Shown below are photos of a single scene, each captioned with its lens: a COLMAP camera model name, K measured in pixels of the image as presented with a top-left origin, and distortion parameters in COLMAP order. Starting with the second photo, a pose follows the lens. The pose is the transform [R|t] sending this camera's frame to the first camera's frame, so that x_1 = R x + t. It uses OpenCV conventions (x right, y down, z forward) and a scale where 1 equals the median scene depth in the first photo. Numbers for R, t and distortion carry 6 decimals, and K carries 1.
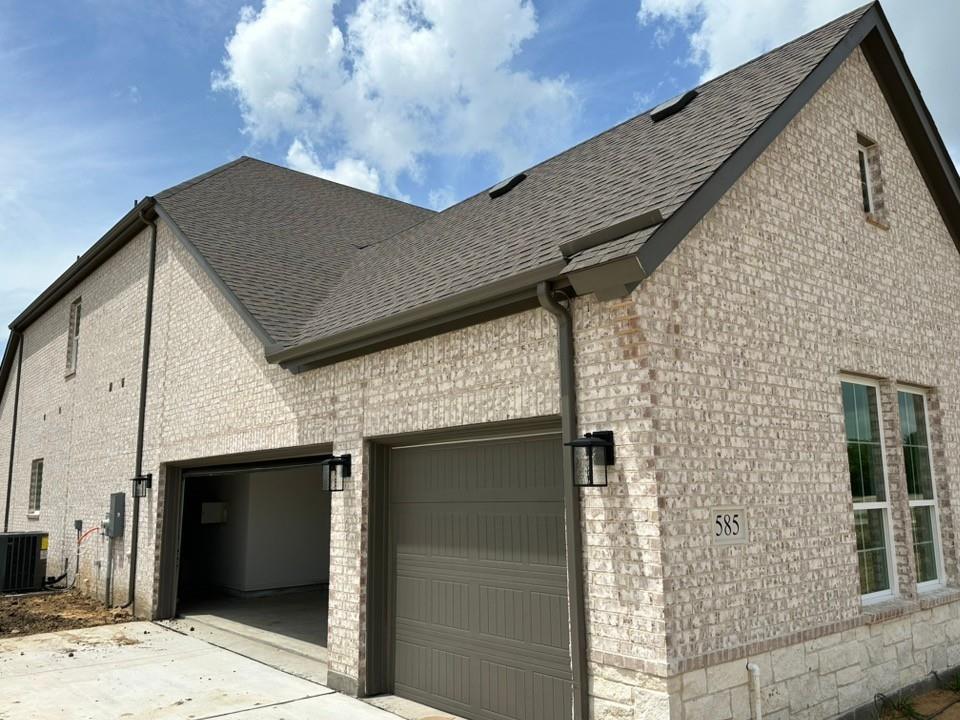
lens RADIAL K [[721.3, 0, 393.4], [0, 721.3, 366.6], [0, 0, 1]] dist [0.094646, -0.080733]
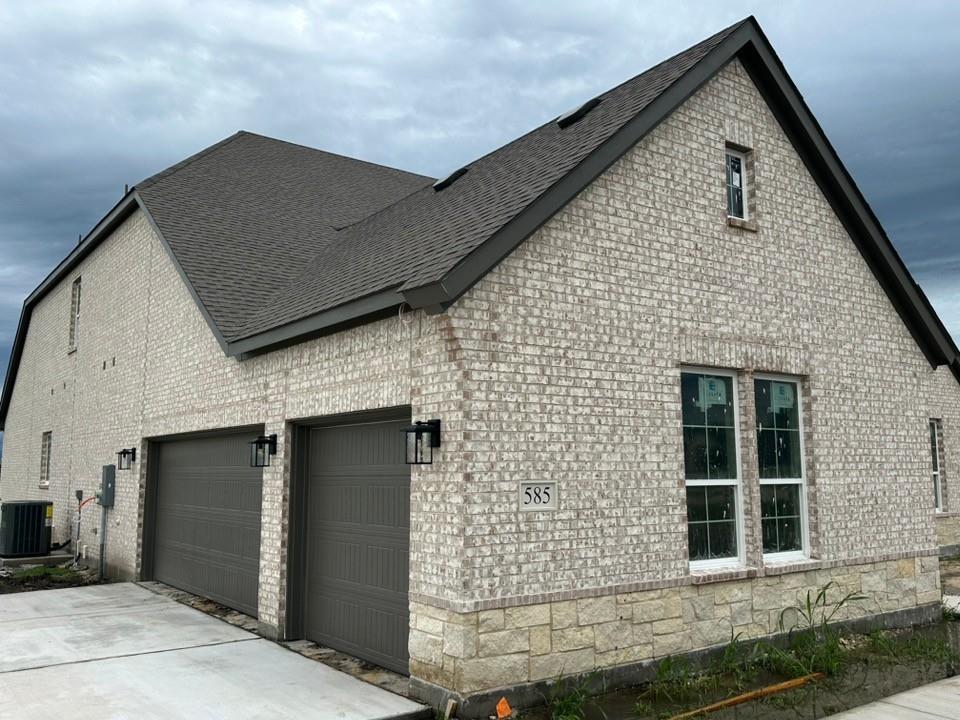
lens RADIAL K [[772.9, 0, 383.1], [0, 772.9, 361.7], [0, 0, 1]] dist [0.123687, -0.072715]
pose [[0.997454, -0.001096, -0.071300, 0.237013], [0.003876, 0.999237, 0.038859, -0.048461], [0.071203, -0.039036, 0.996698, -0.248221]]
